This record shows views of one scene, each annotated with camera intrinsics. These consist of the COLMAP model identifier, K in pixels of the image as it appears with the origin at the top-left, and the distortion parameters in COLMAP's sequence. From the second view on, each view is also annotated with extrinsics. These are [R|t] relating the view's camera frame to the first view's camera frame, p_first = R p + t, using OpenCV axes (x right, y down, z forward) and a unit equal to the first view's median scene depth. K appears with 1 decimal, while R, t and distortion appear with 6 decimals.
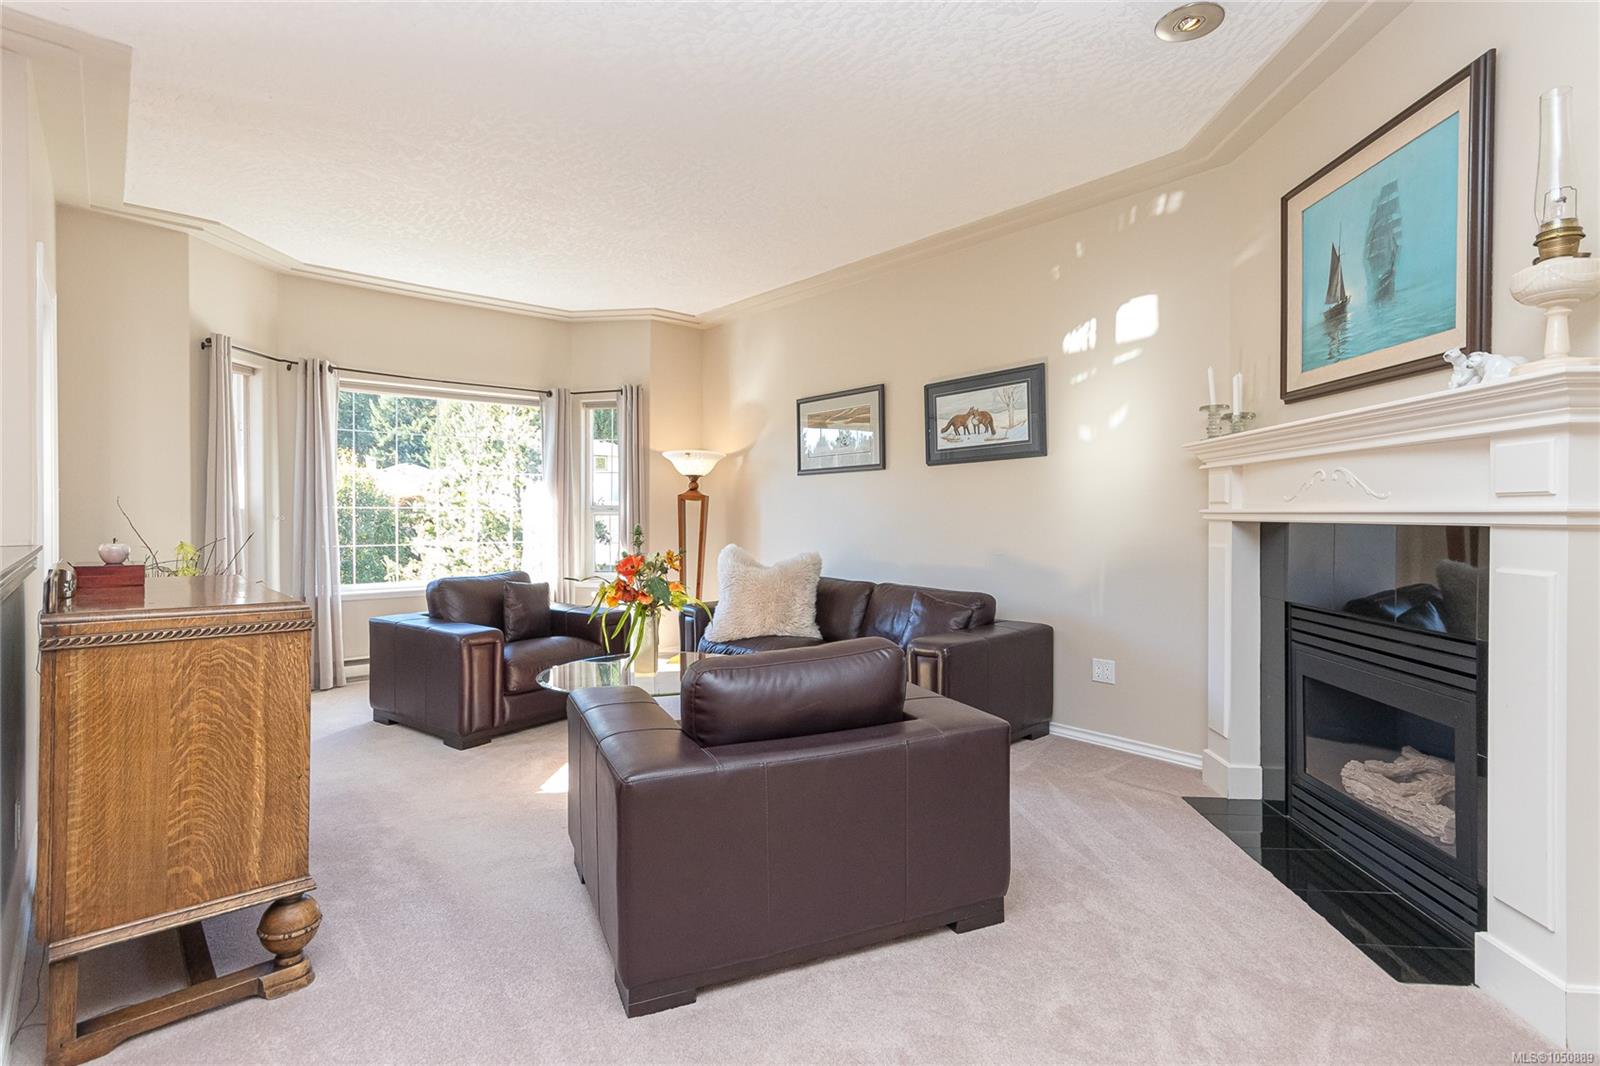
lens RADIAL K [[750.6, 0, 795.1], [0, 750.6, 517.2], [0, 0, 1]] dist [0.000318, 0.000373]
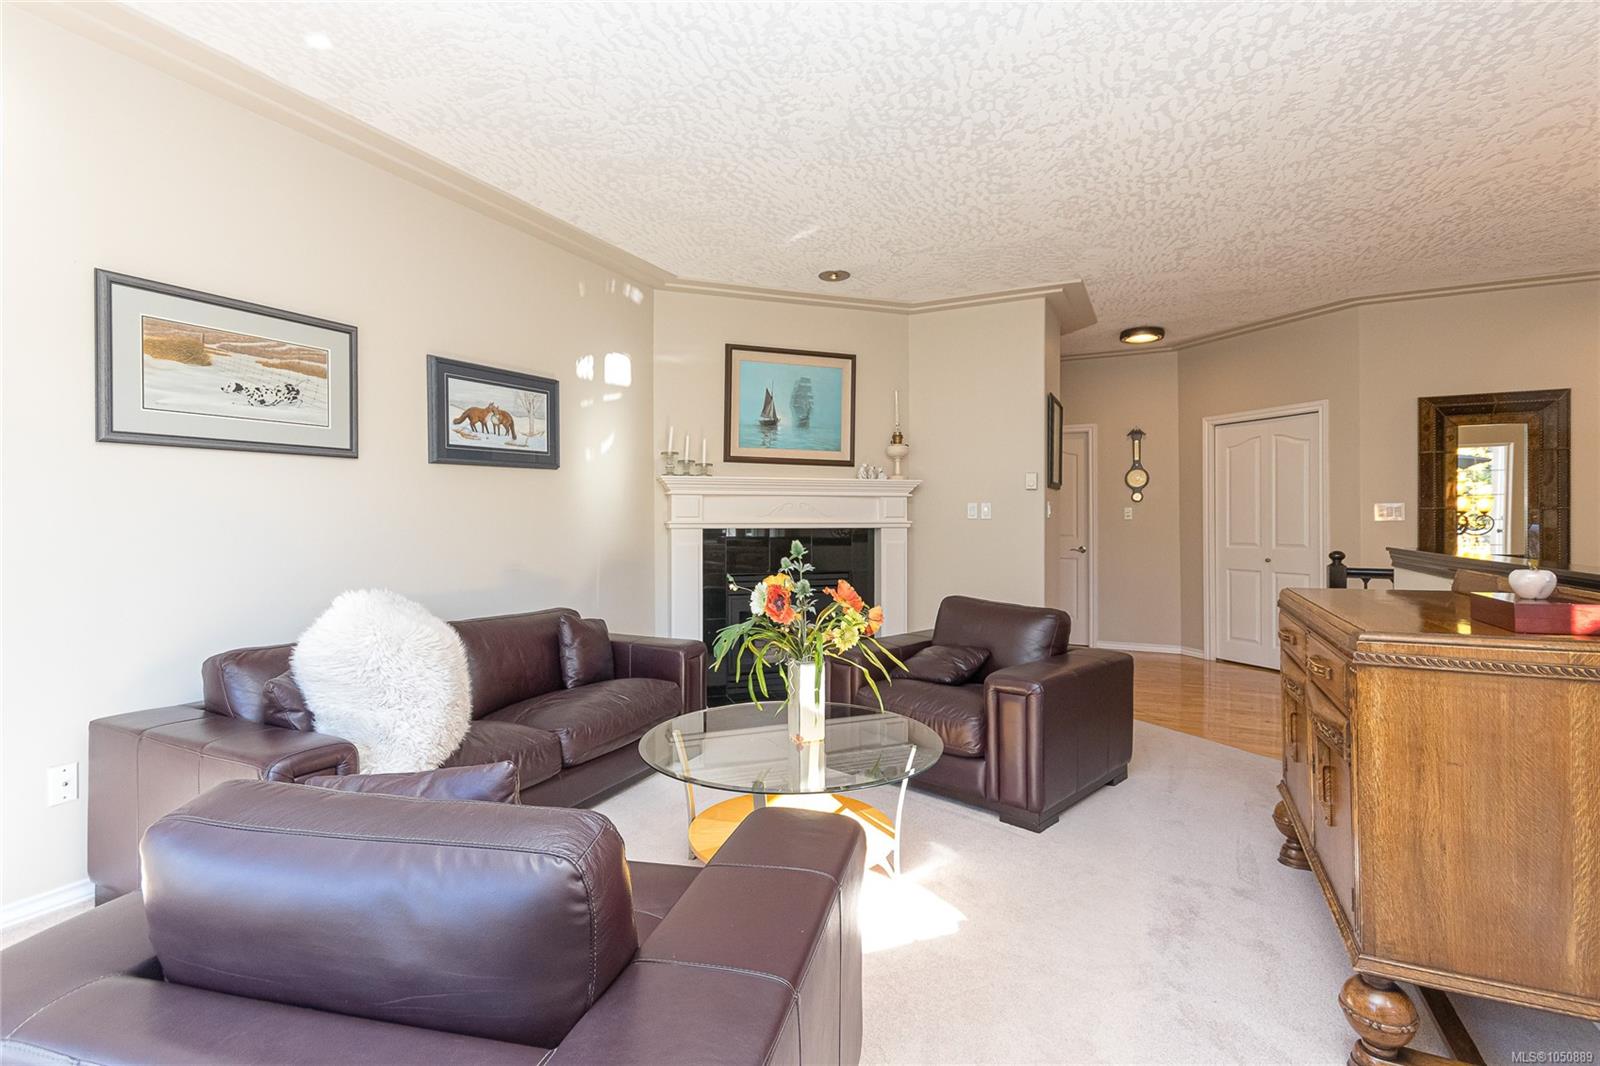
lens RADIAL K [[750.6, 0, 795.1], [0, 750.6, 517.2], [0, 0, 1]] dist [0.000318, 0.000373]
pose [[-0.358445, -0.001051, 0.933550, -0.710468], [0.002497, 0.999995, 0.002085, -0.015622], [-0.933547, 0.003079, -0.358440, 0.999803]]
